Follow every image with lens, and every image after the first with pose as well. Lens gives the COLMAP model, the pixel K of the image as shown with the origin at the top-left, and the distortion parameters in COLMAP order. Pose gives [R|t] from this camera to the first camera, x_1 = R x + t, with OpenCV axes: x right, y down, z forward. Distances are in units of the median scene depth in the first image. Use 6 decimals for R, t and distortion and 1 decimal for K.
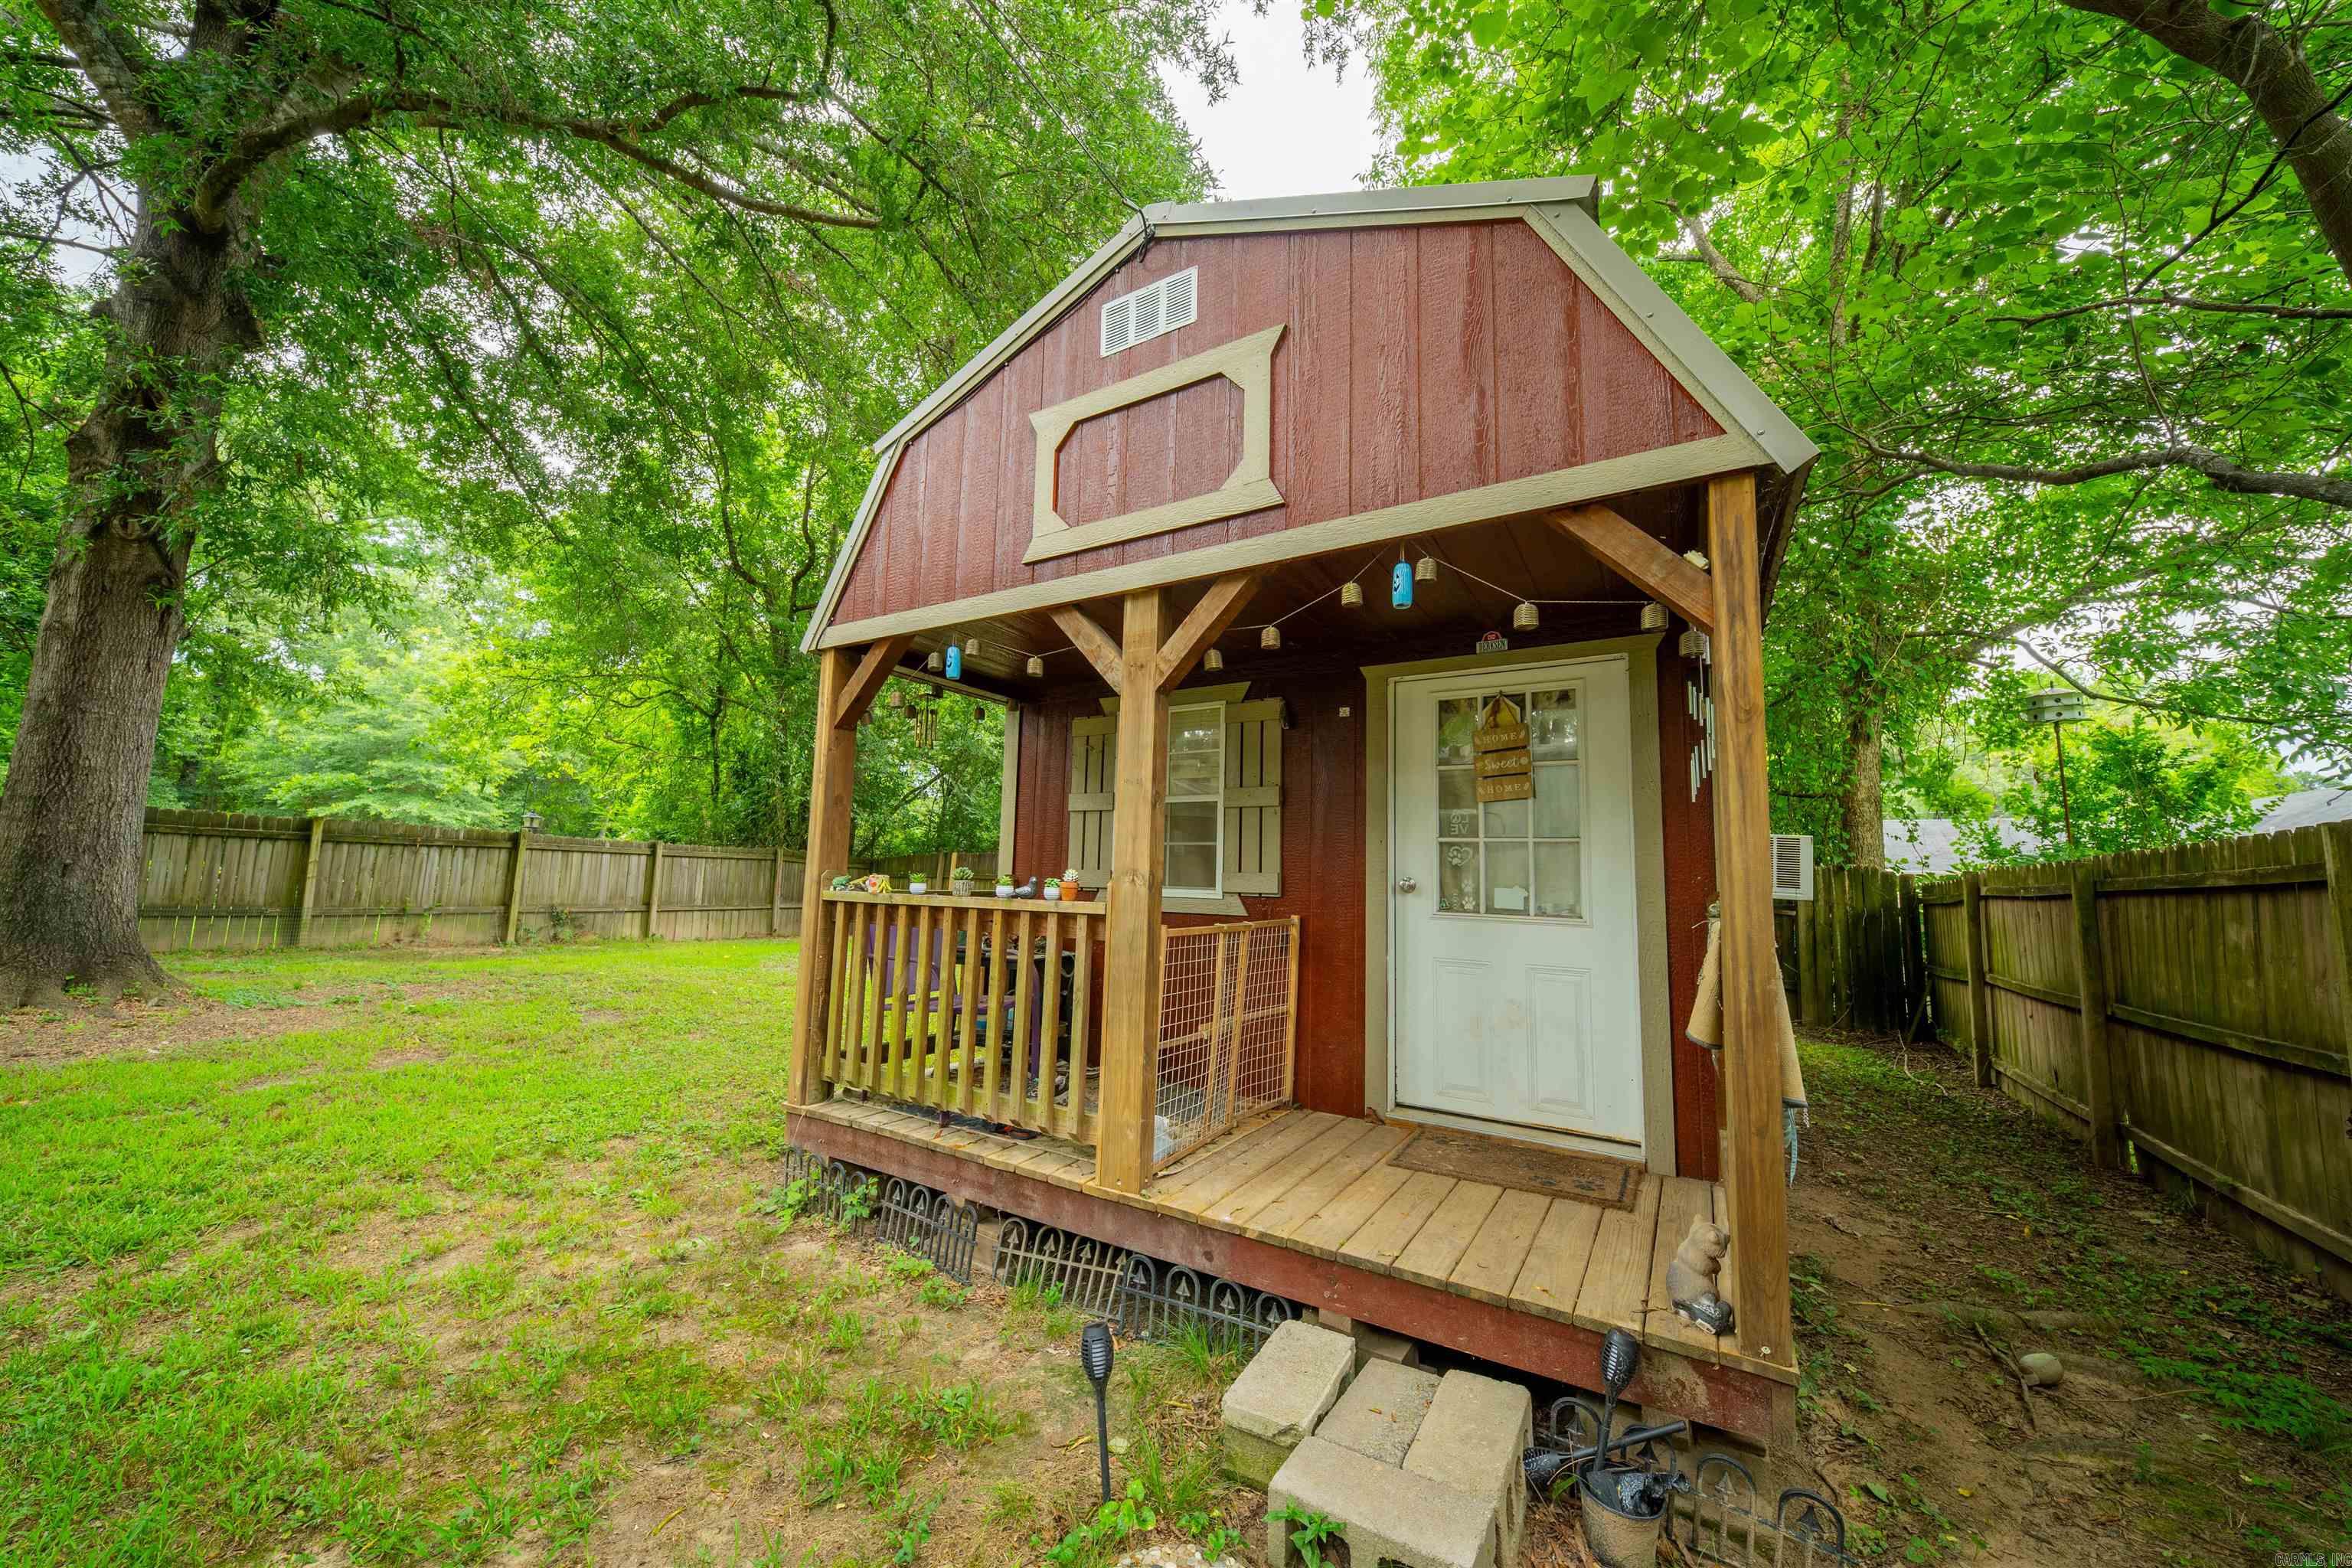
lens RADIAL K [[830.5, 0, 1171.2], [0, 830.5, 789.8], [0, 0, 1]] dist [-0.006292, -0.001612]
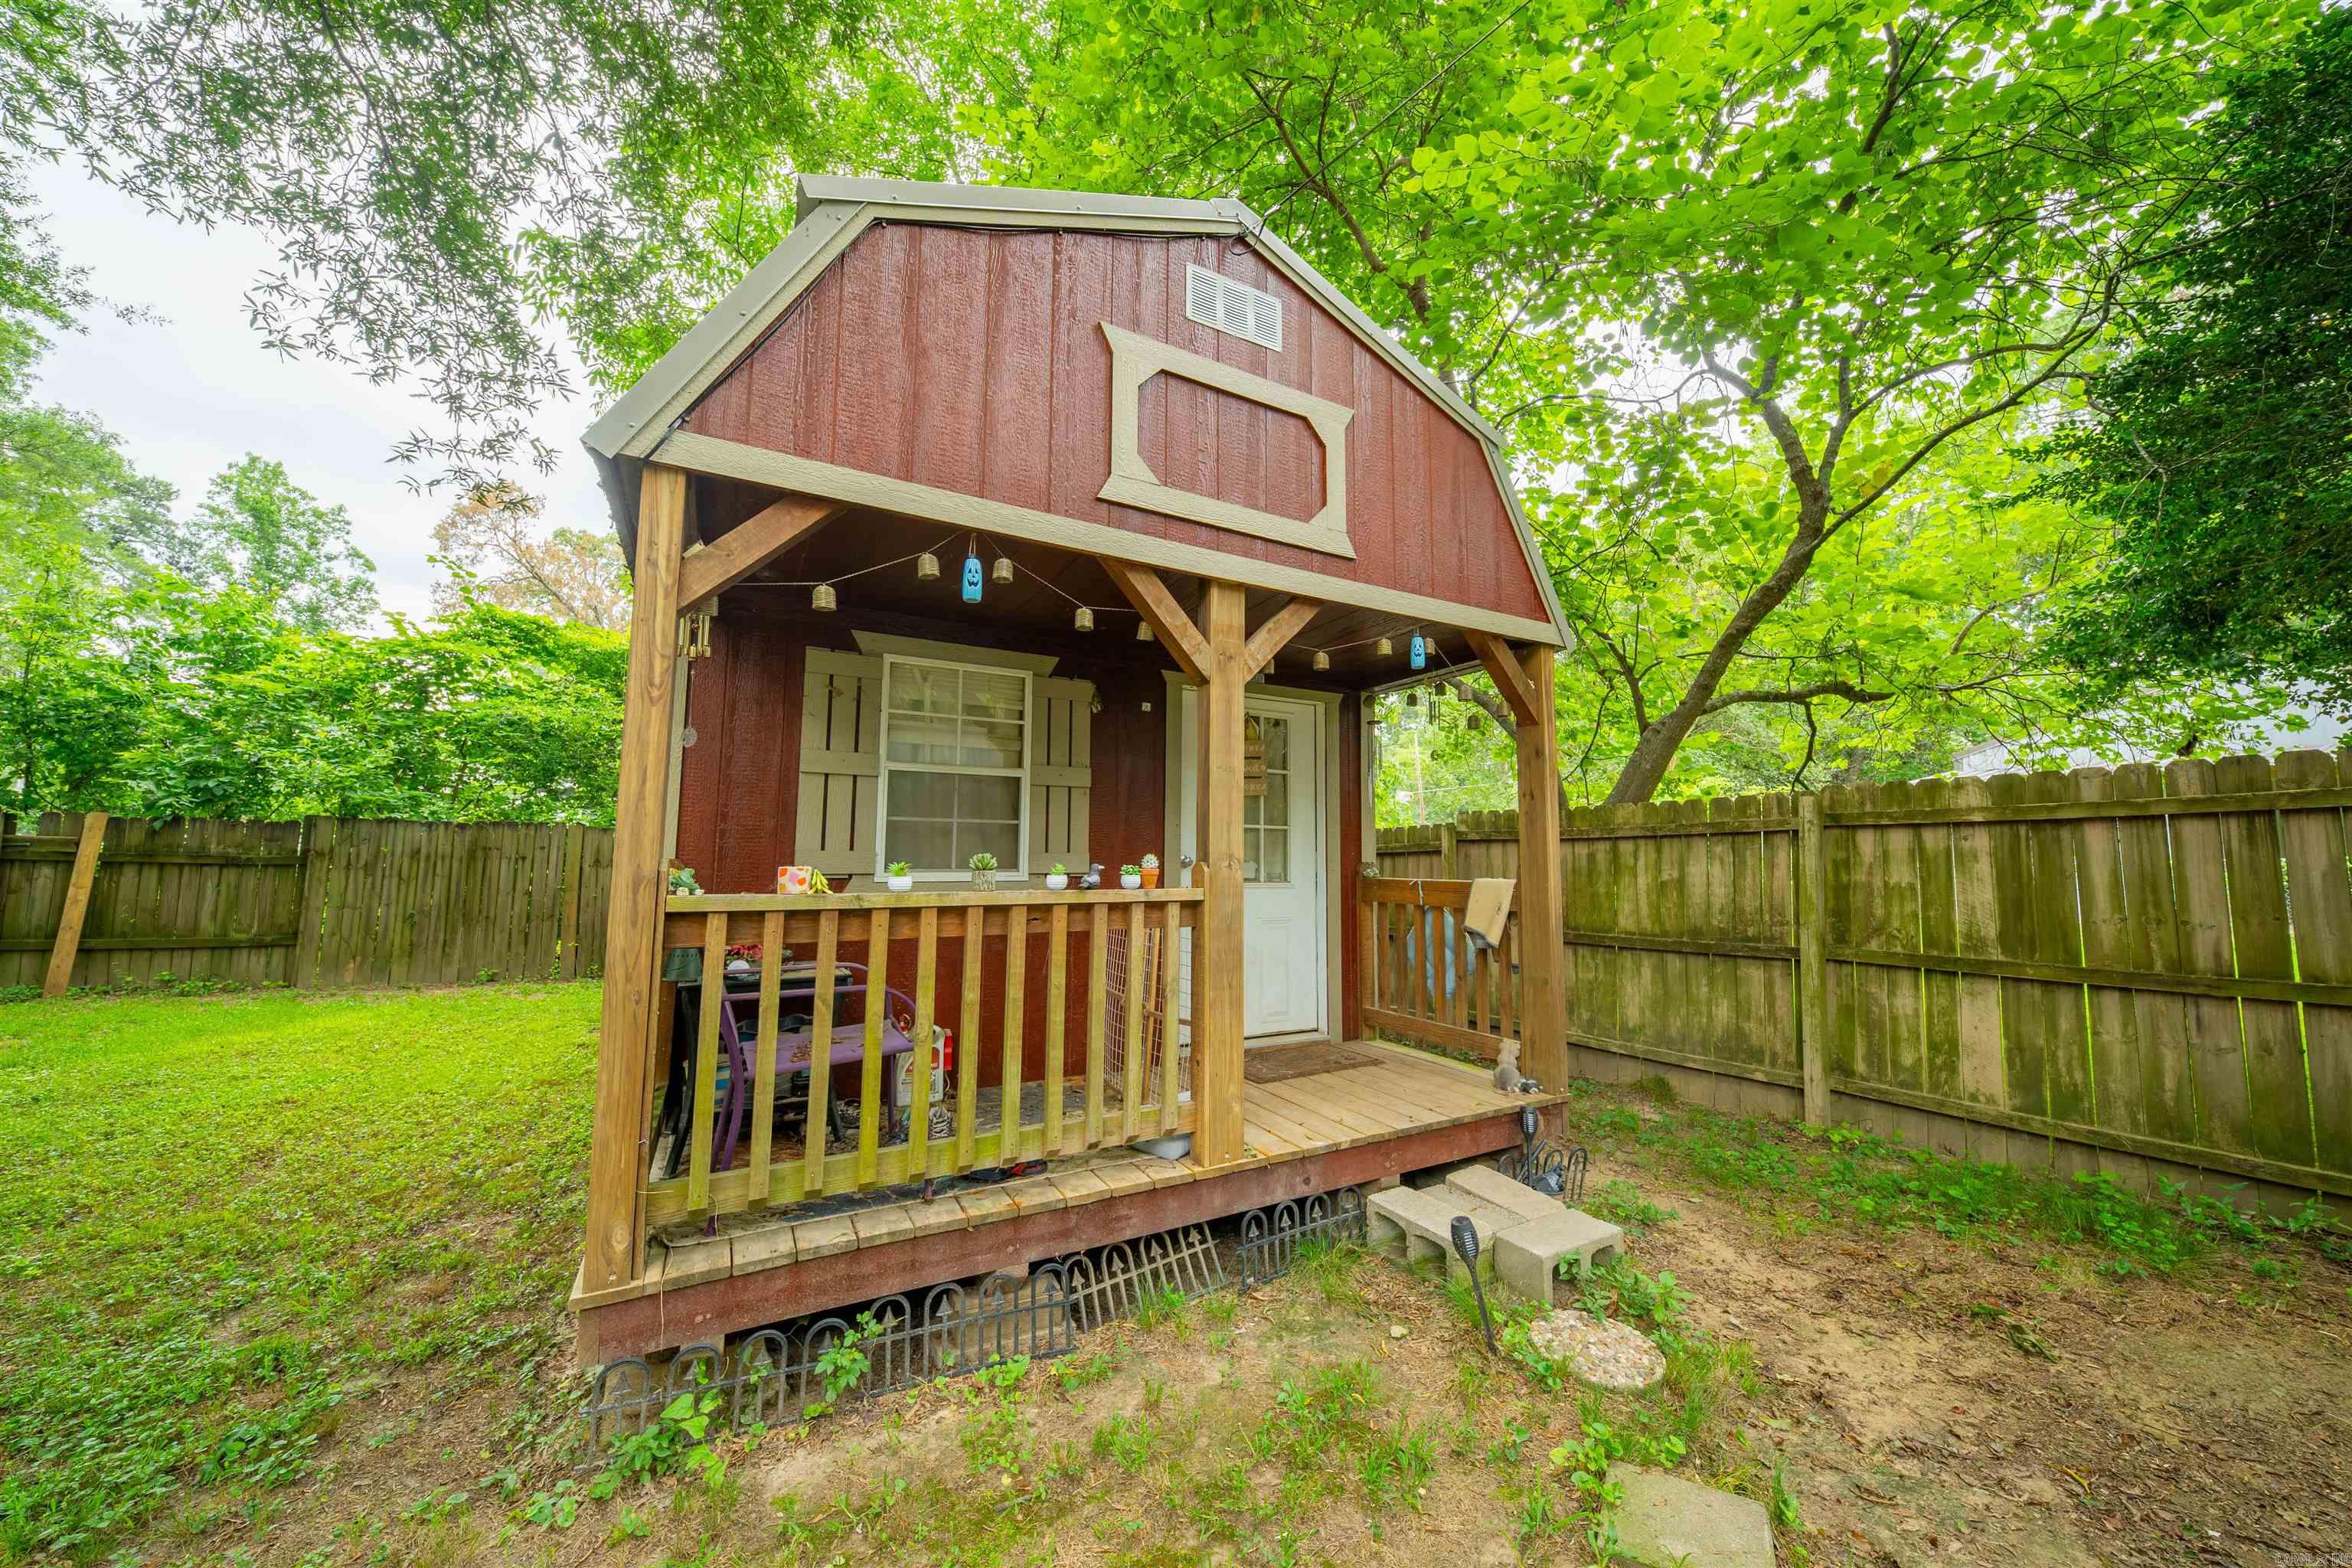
lens RADIAL K [[830.5, 0, 1186.0], [0, 830.5, 792.6], [0, 0, 1]] dist [-0.006292, -0.001612]
pose [[0.483973, 0.049321, 0.873692, -0.920926], [-0.087640, 0.996123, -0.007684, 0.029720], [-0.870683, -0.072851, 0.486419, 0.516199]]
